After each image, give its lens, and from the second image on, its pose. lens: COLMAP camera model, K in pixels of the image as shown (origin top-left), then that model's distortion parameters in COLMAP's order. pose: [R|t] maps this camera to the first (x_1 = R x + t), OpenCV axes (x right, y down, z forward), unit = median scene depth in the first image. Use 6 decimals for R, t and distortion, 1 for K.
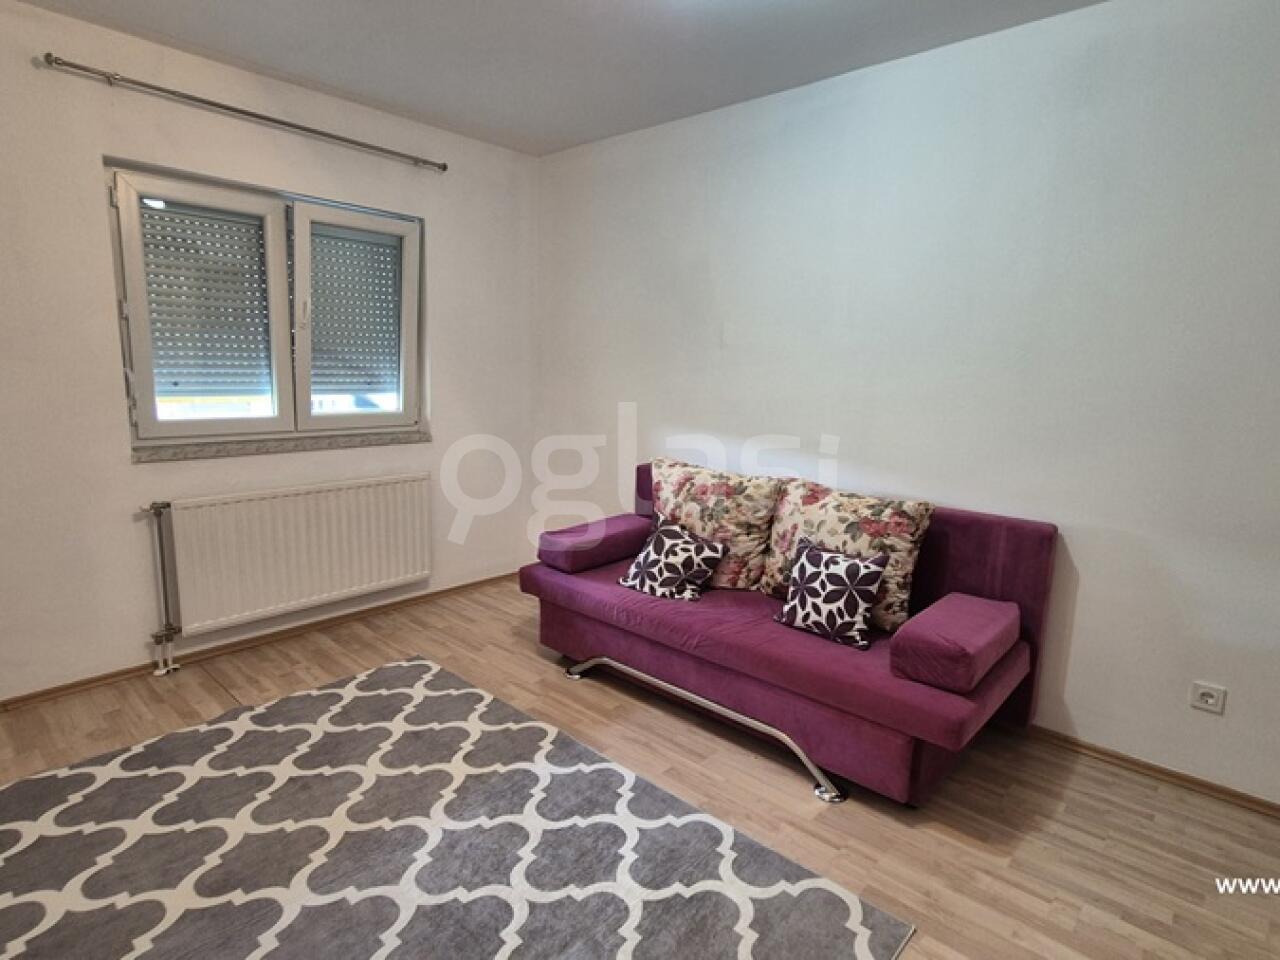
lens RADIAL K [[695.7, 0, 647.1], [0, 695.7, 481.0], [0, 0, 1]] dist [0.001400, -0.002589]
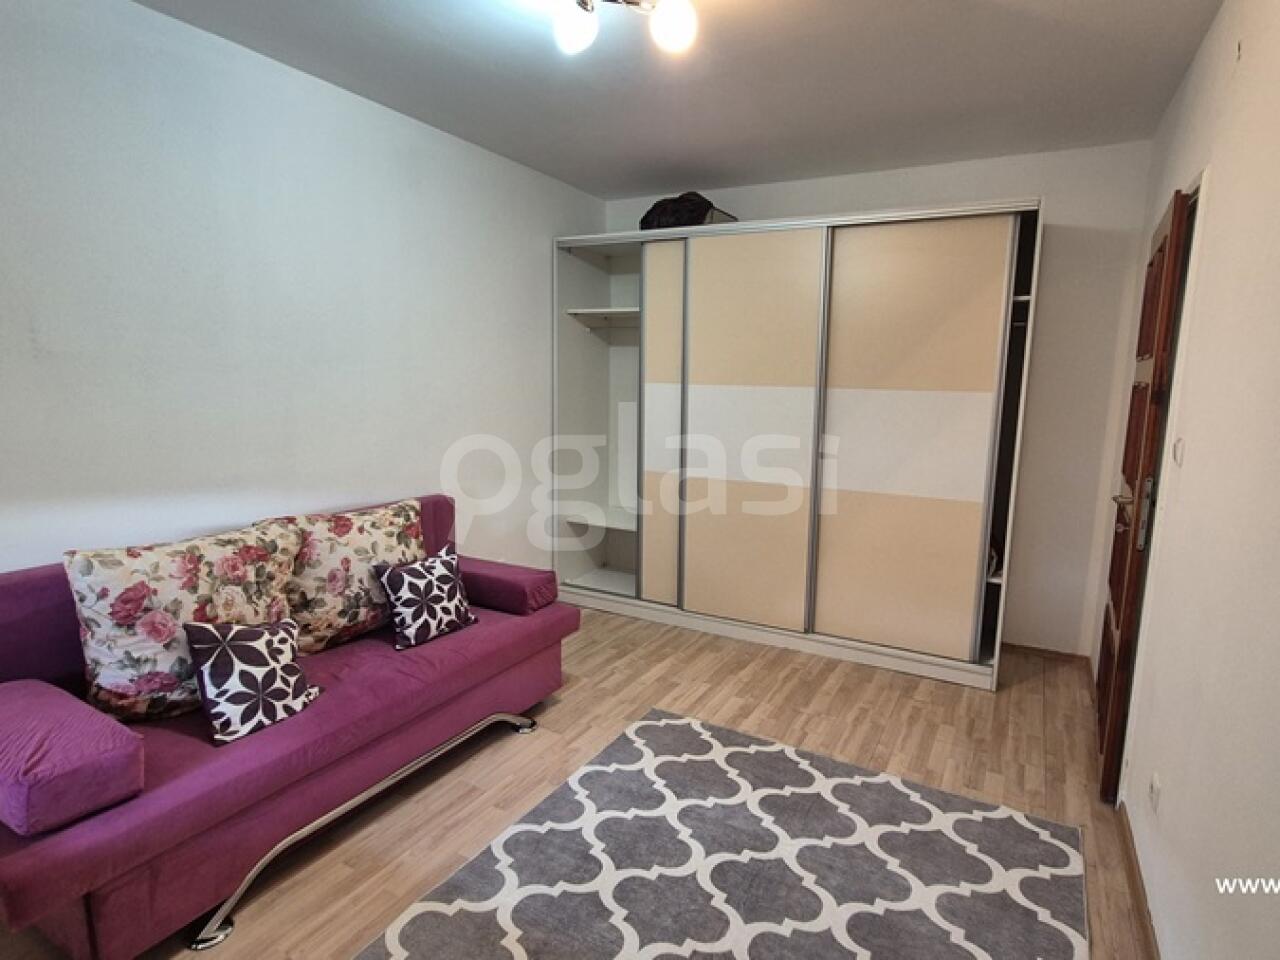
lens RADIAL K [[695.7, 0, 646.3], [0, 695.7, 486.2], [0, 0, 1]] dist [0.001400, -0.002589]
pose [[-0.220423, -0.182059, 0.958263, -0.787312], [0.133315, 0.967584, 0.214496, -0.186016], [-0.966251, 0.175031, -0.189006, 0.816944]]
